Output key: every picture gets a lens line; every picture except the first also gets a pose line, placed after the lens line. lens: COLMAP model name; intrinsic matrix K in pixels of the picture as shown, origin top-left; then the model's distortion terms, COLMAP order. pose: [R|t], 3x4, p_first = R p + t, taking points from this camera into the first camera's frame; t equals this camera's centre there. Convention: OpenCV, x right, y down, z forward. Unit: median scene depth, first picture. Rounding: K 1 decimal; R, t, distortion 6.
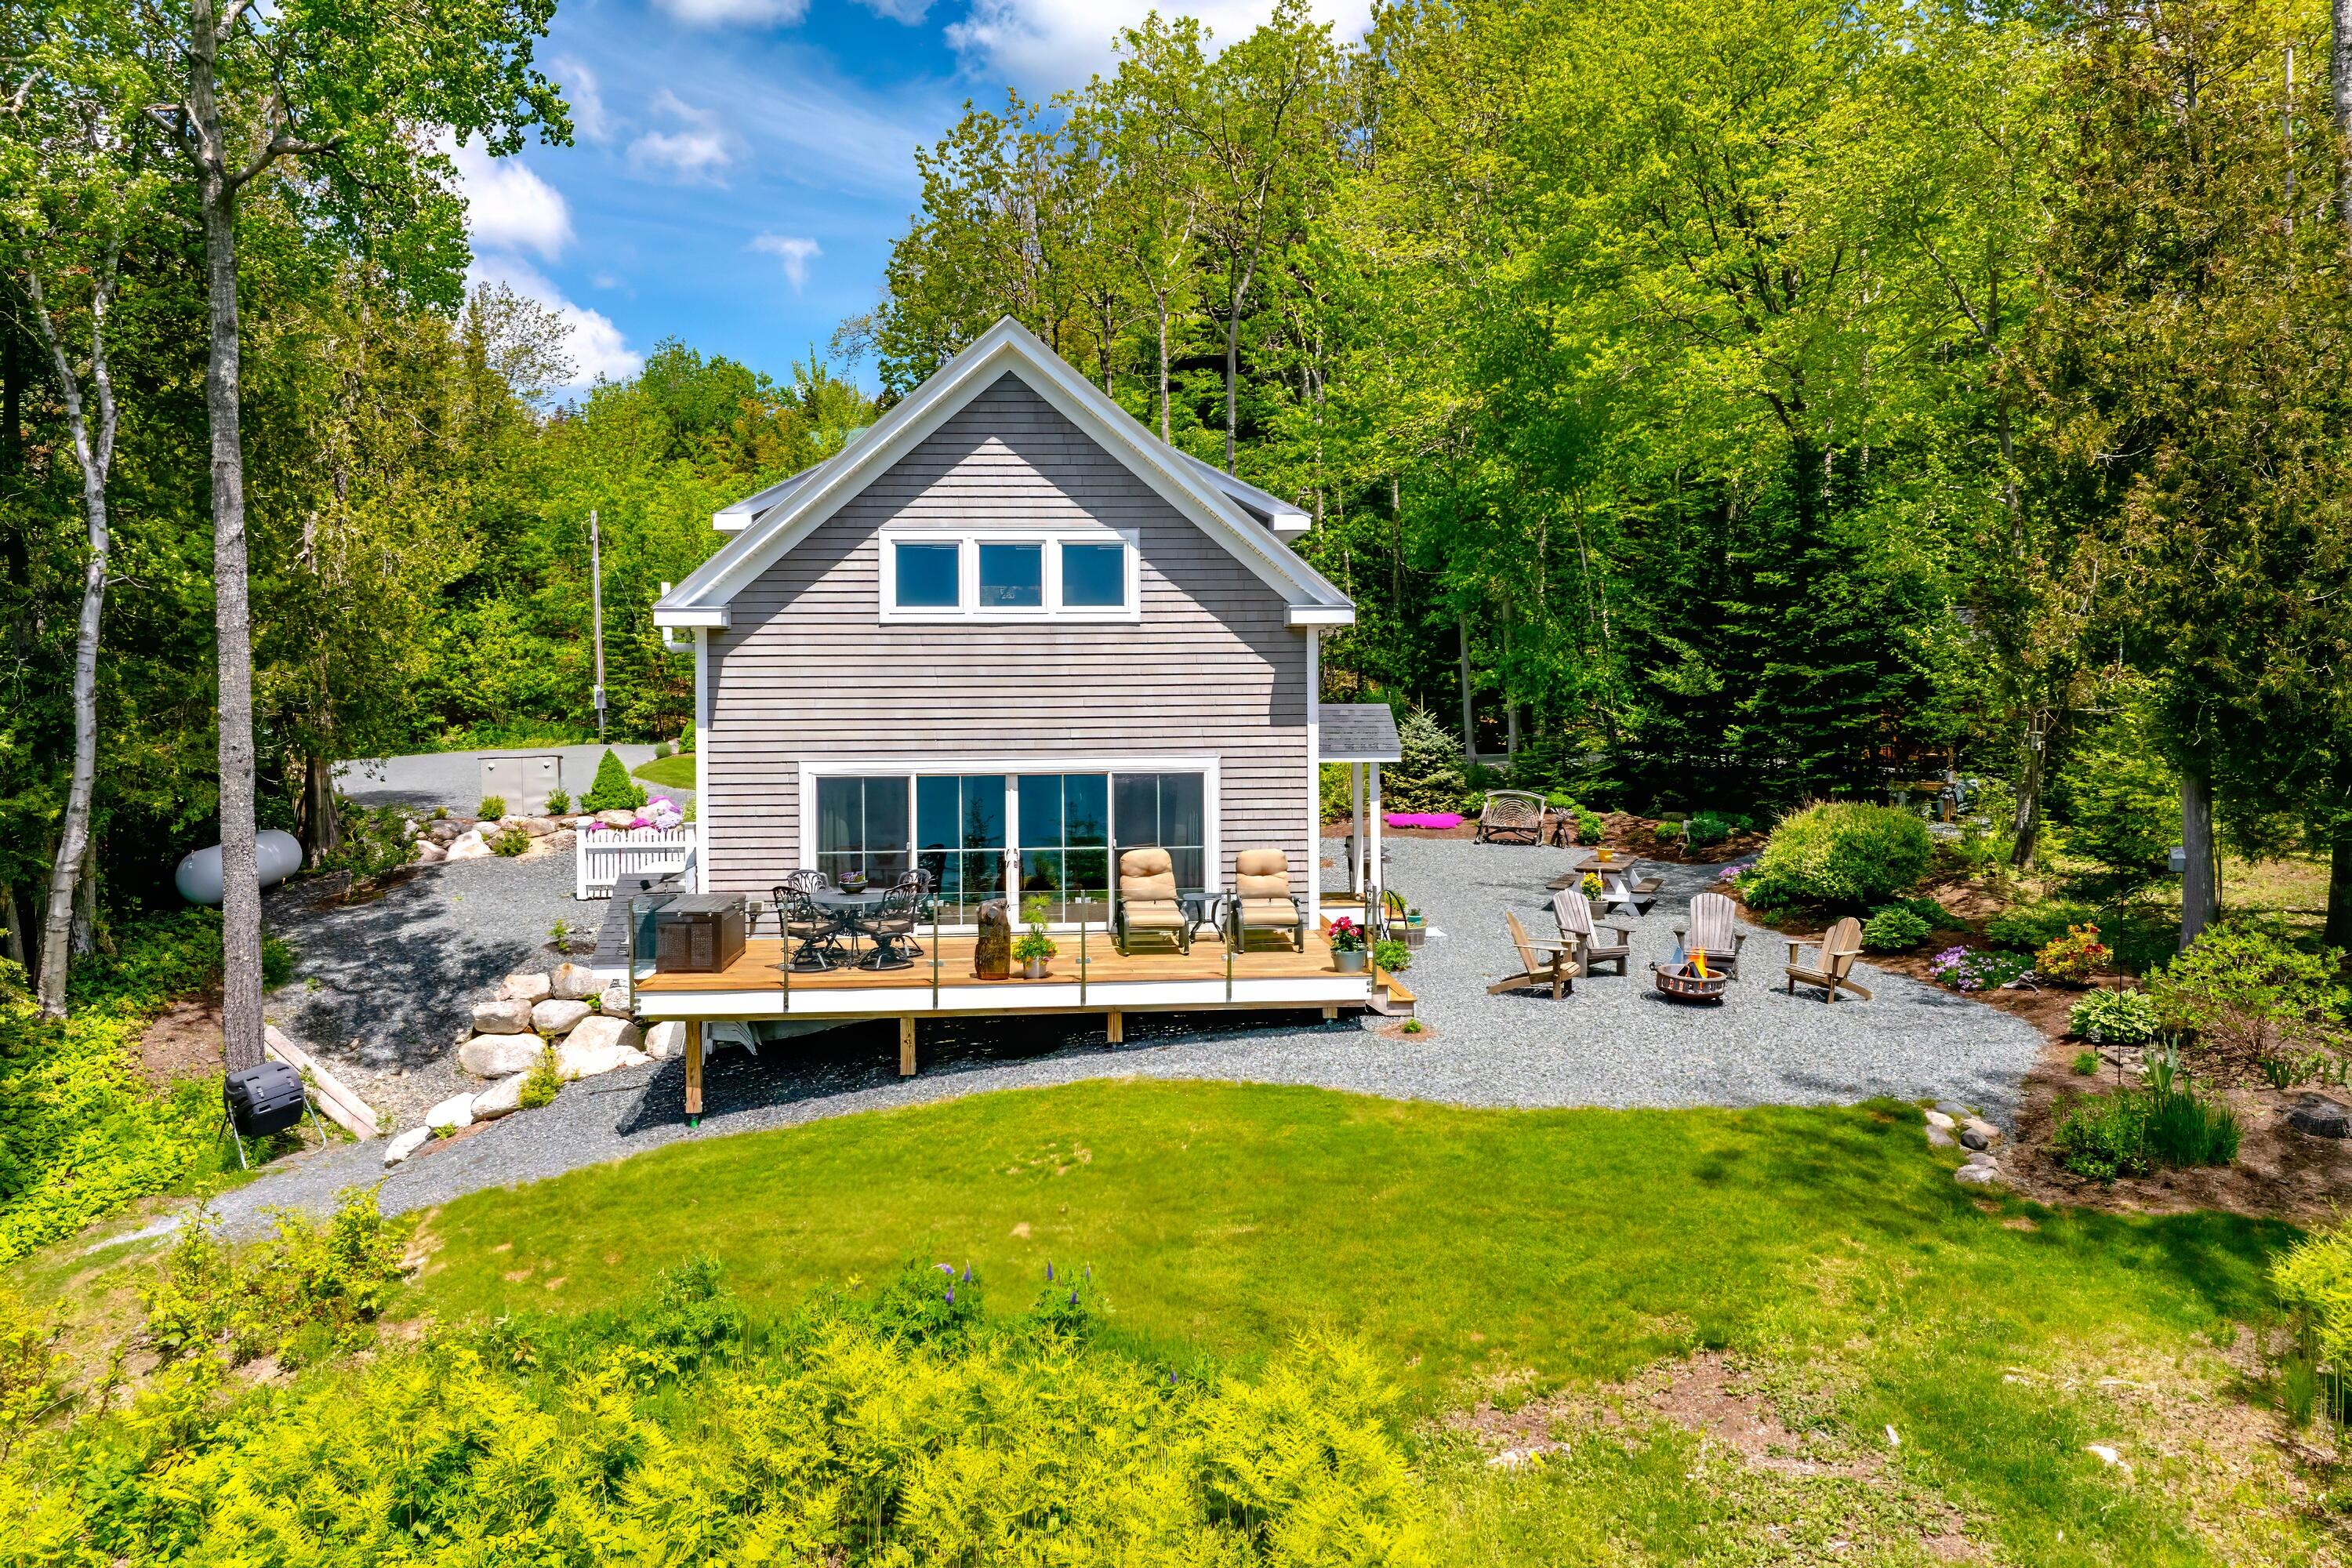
lens RADIAL K [[1654.9, 0, 1169.3], [0, 1654.9, 770.6], [0, 0, 1]] dist [-0.002943, 0.000056]
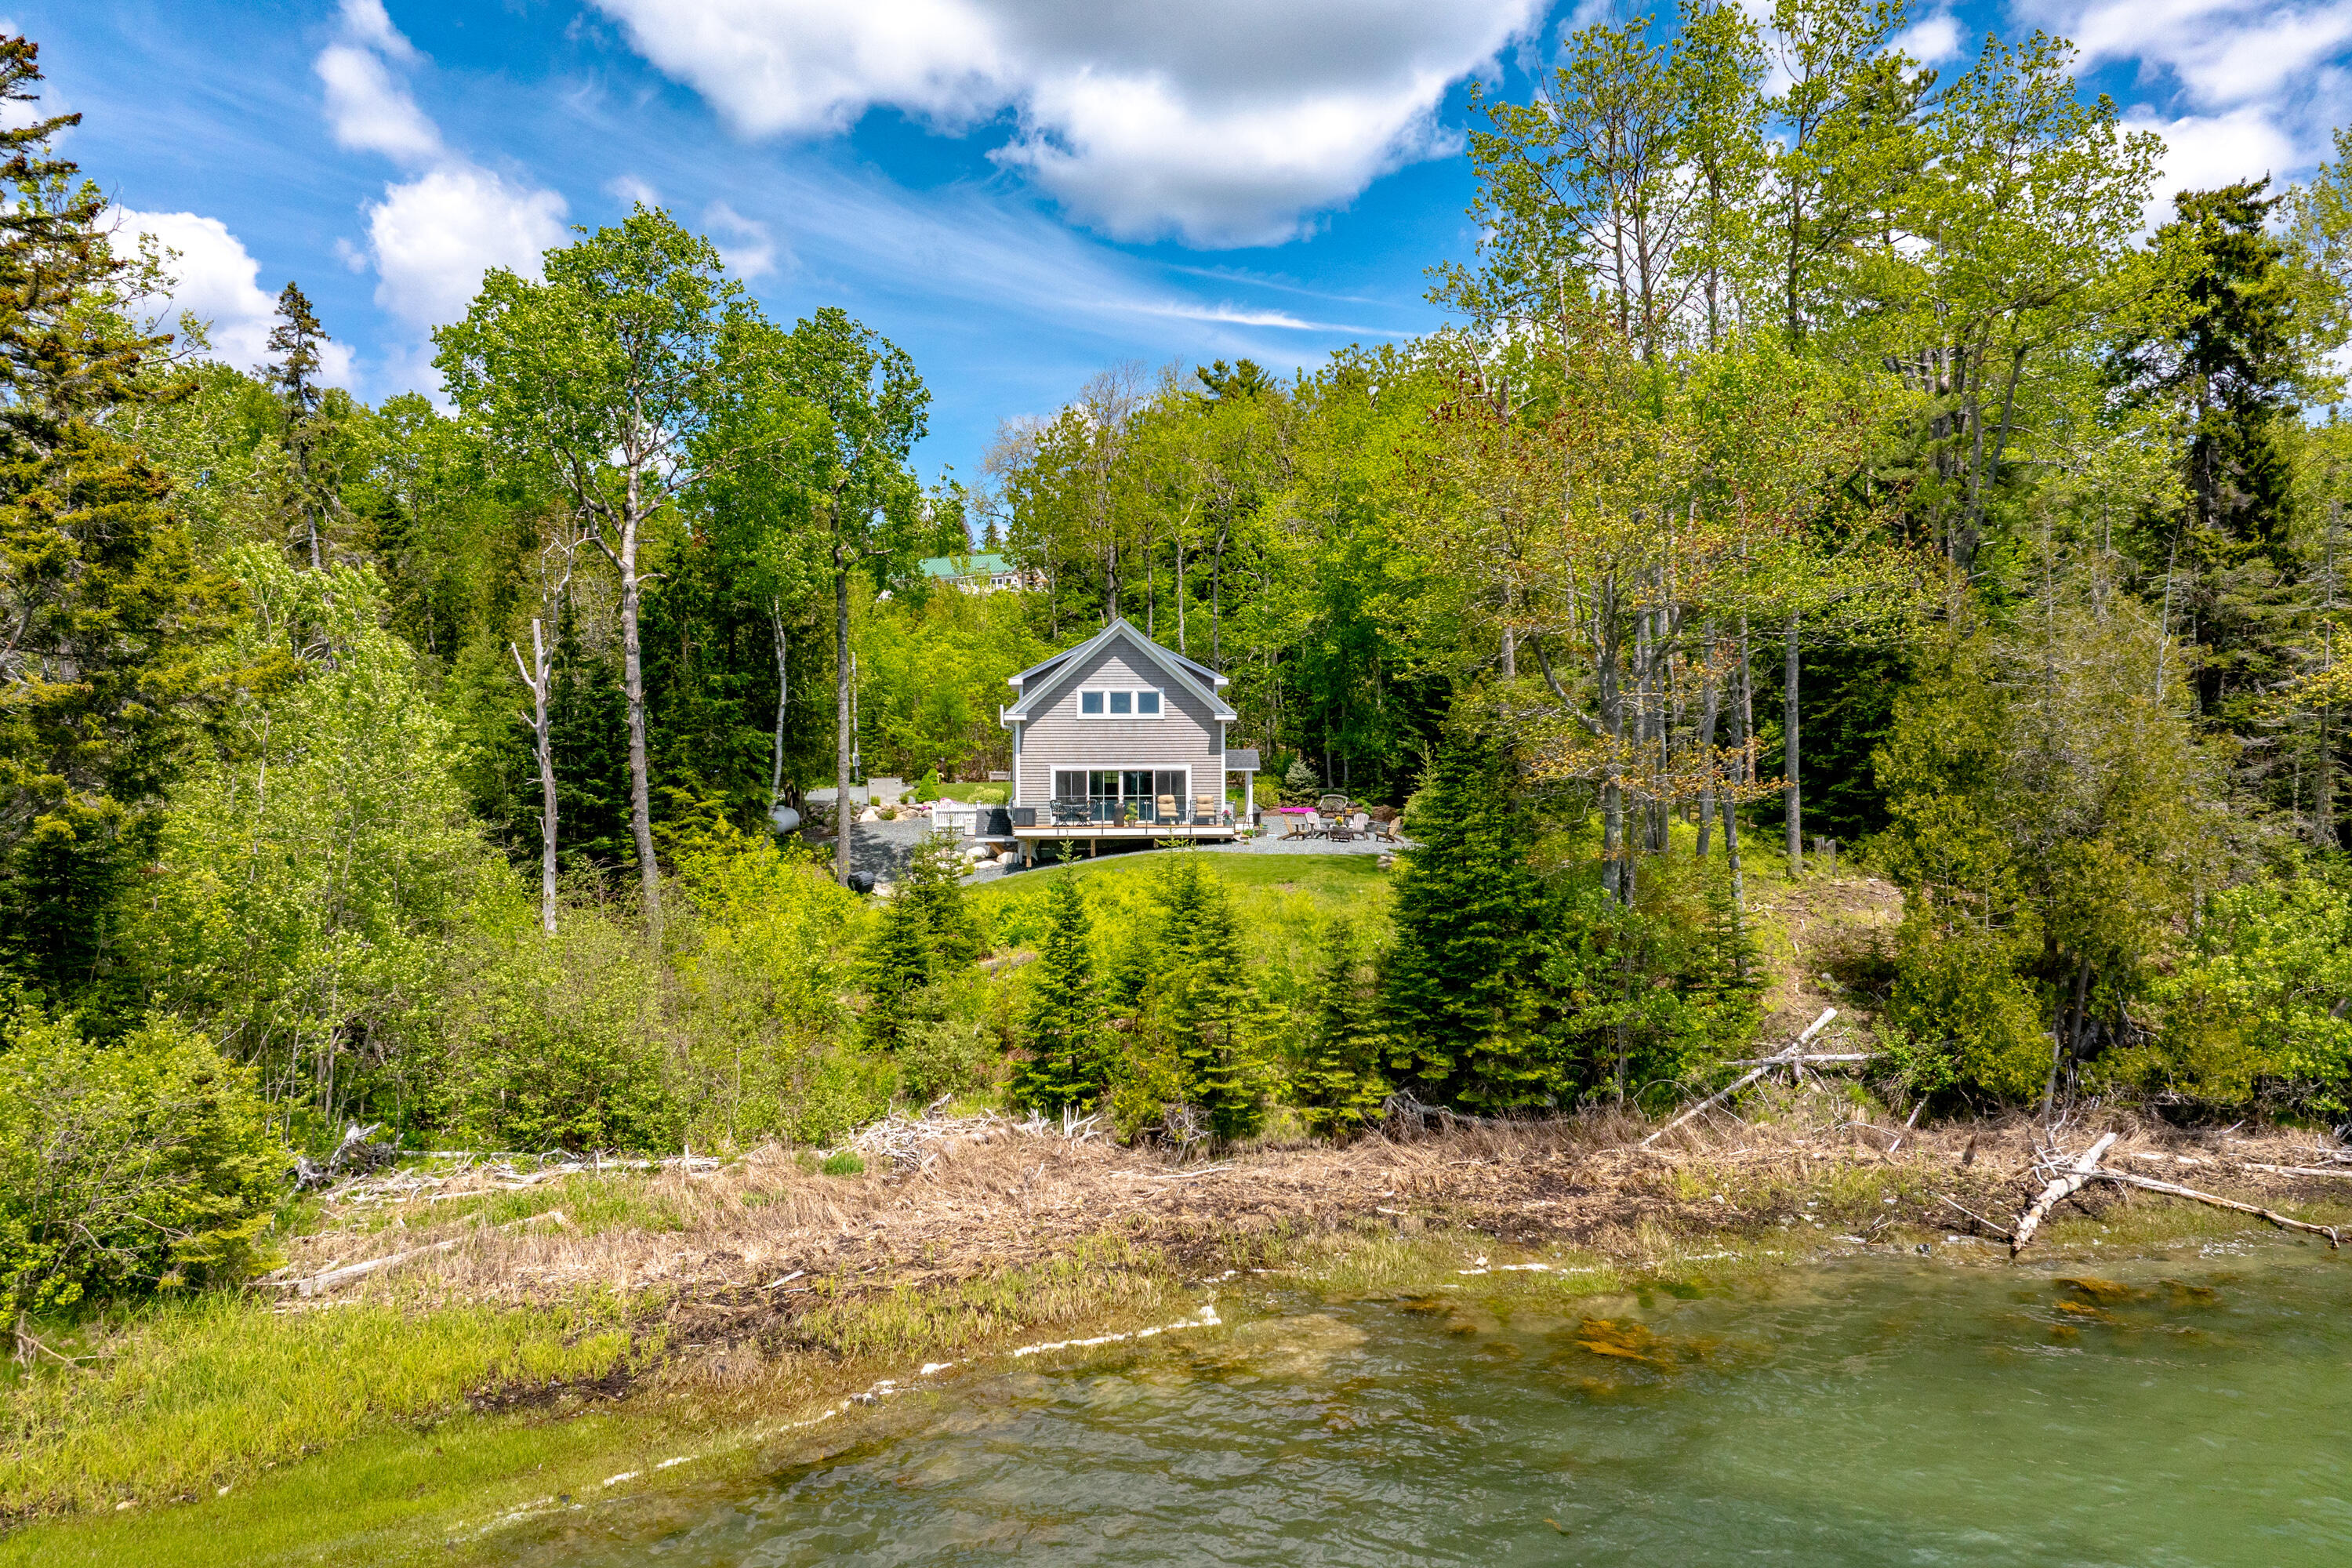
lens RADIAL K [[1618.5, 0, 1179.0], [0, 1618.5, 788.6], [0, 0, 1]] dist [0.004591, 0.000389]
pose [[0.999921, 0.002148, -0.012362, 0.044629], [-0.002677, 0.999073, -0.042960, 0.158906], [0.012259, 0.042990, 0.999000, -1.888039]]
